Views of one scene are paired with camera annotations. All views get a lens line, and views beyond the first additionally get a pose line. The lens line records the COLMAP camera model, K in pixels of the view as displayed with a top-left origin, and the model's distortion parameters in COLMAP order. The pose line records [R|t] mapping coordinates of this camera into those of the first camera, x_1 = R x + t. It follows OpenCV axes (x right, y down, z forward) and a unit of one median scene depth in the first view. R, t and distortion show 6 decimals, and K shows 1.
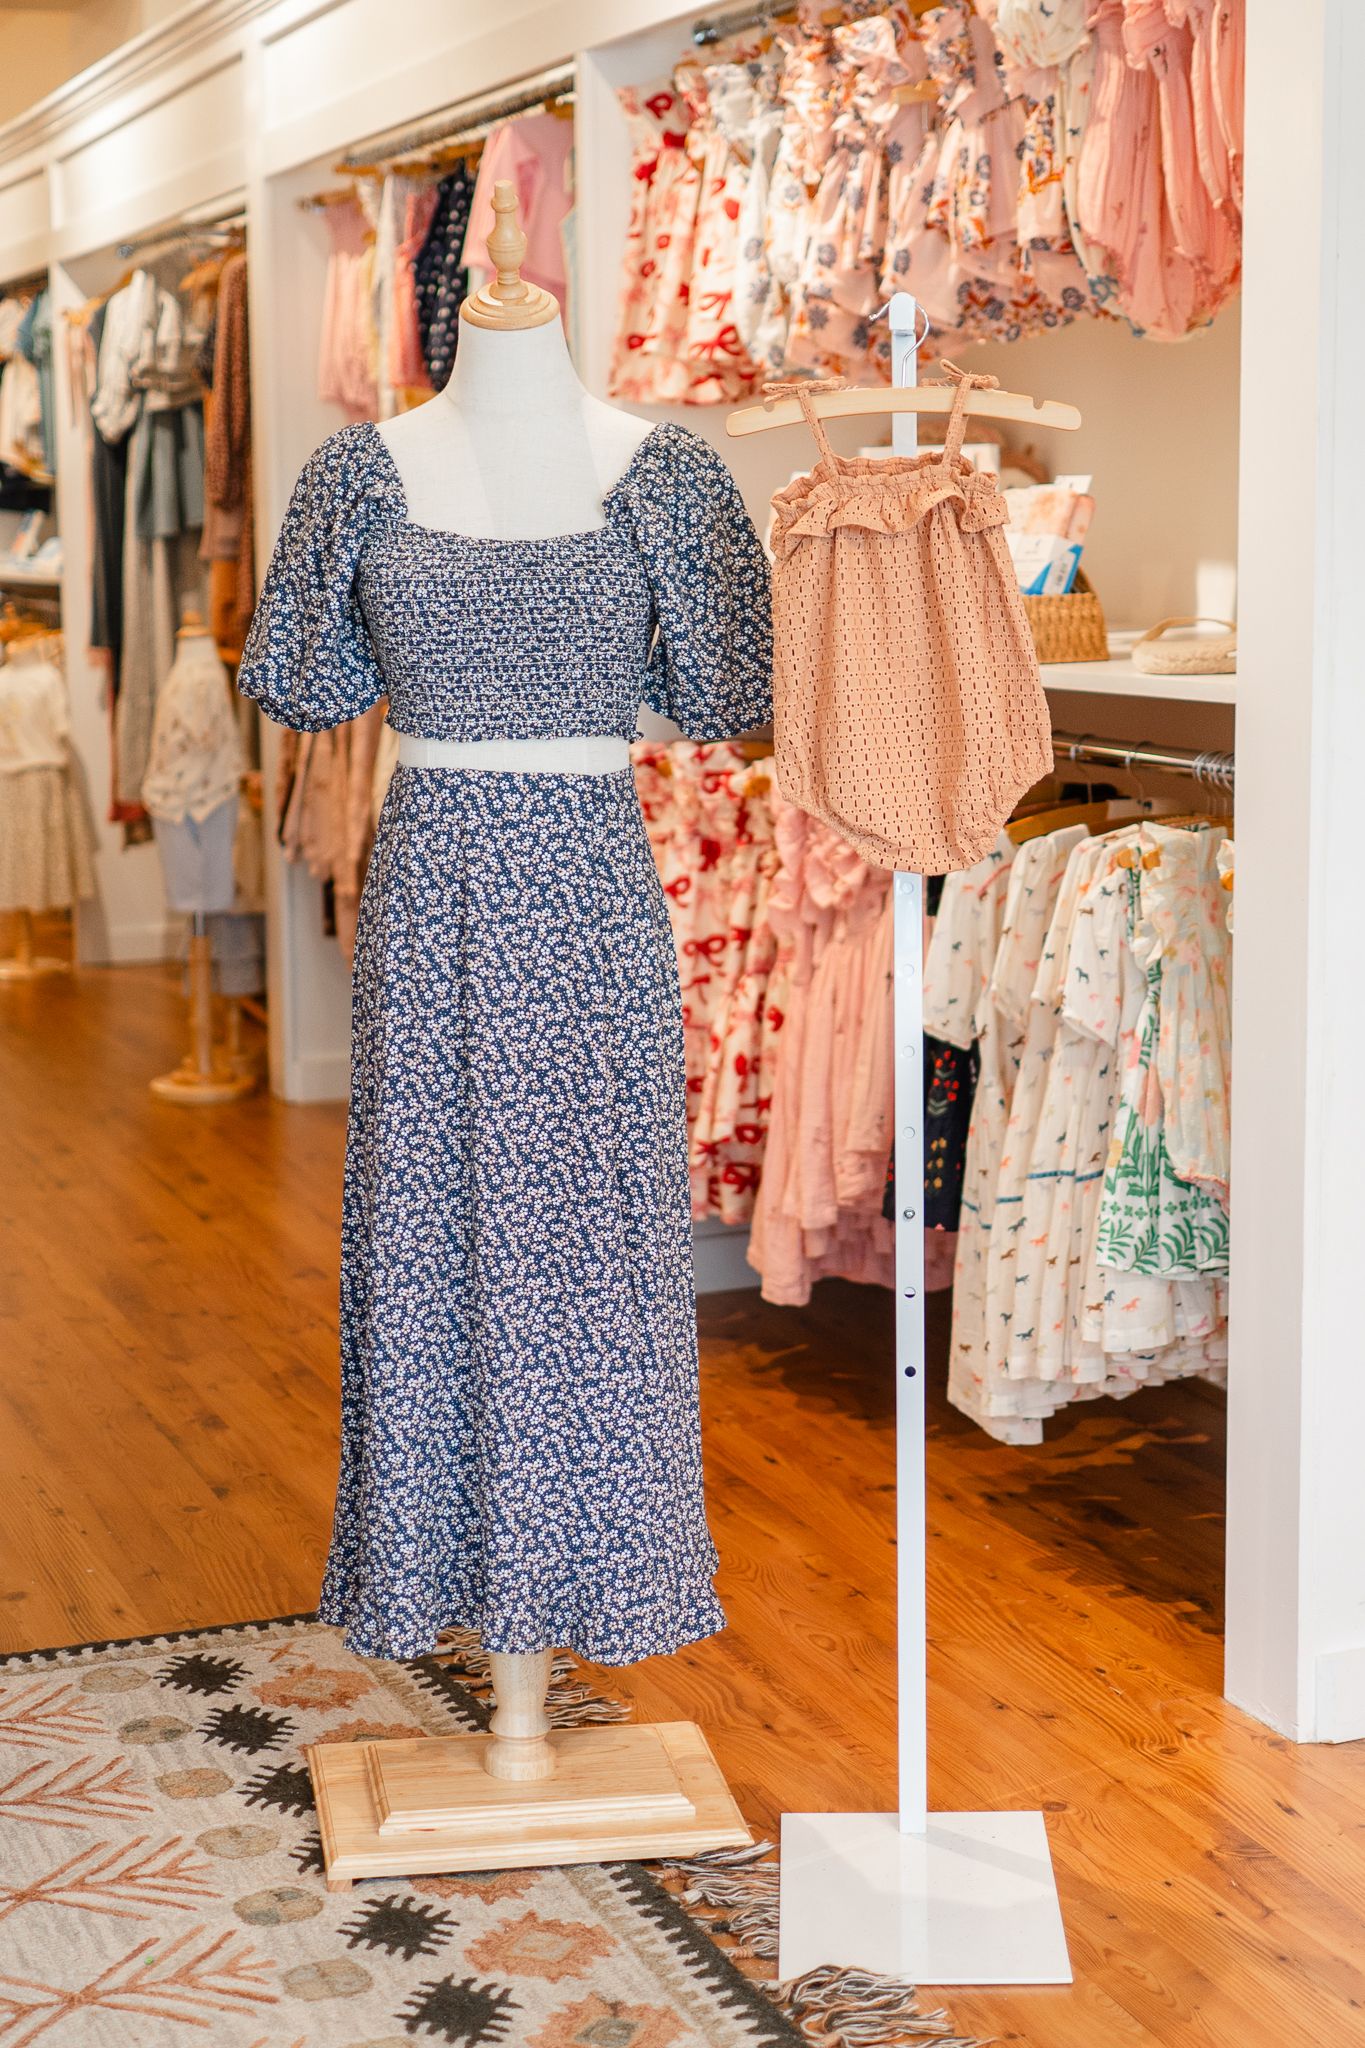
lens RADIAL K [[3079.5, 0, 685.0], [0, 3079.5, 989.8], [0, 0, 1]] dist [0.011330, -0.008931]
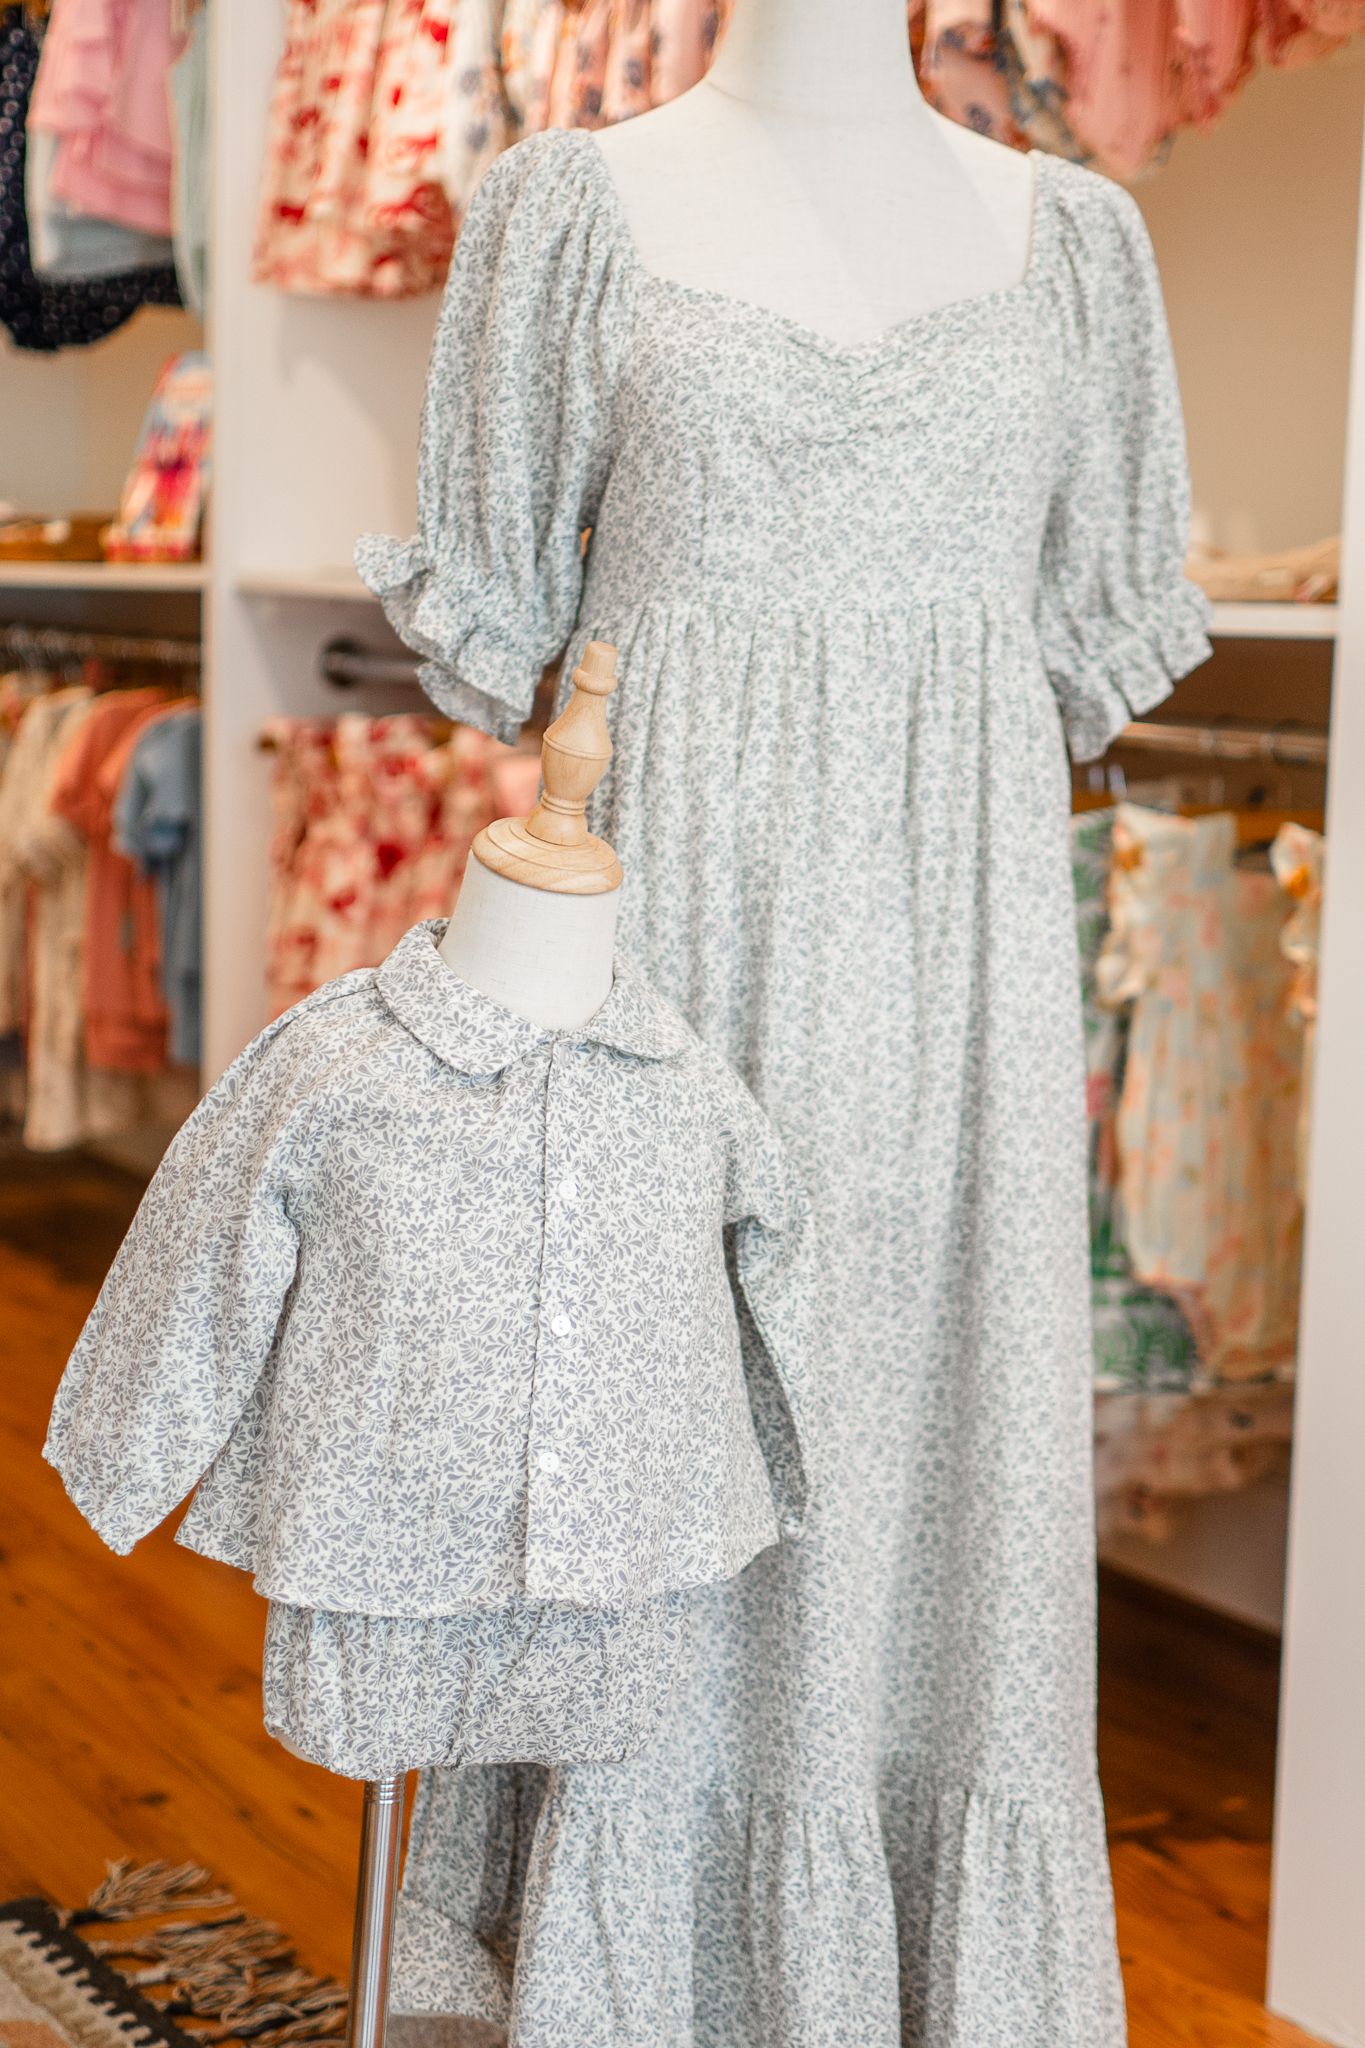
lens RADIAL K [[3034.2, 0, 645.3], [0, 3034.2, 1024.0], [0, 0, 1]] dist [0.019984, 0.014497]
pose [[0.981001, 0.005689, 0.193919, -0.078895], [-0.005107, 0.999981, -0.003501, 0.000486], [-0.193935, 0.002444, 0.981011, 0.229767]]
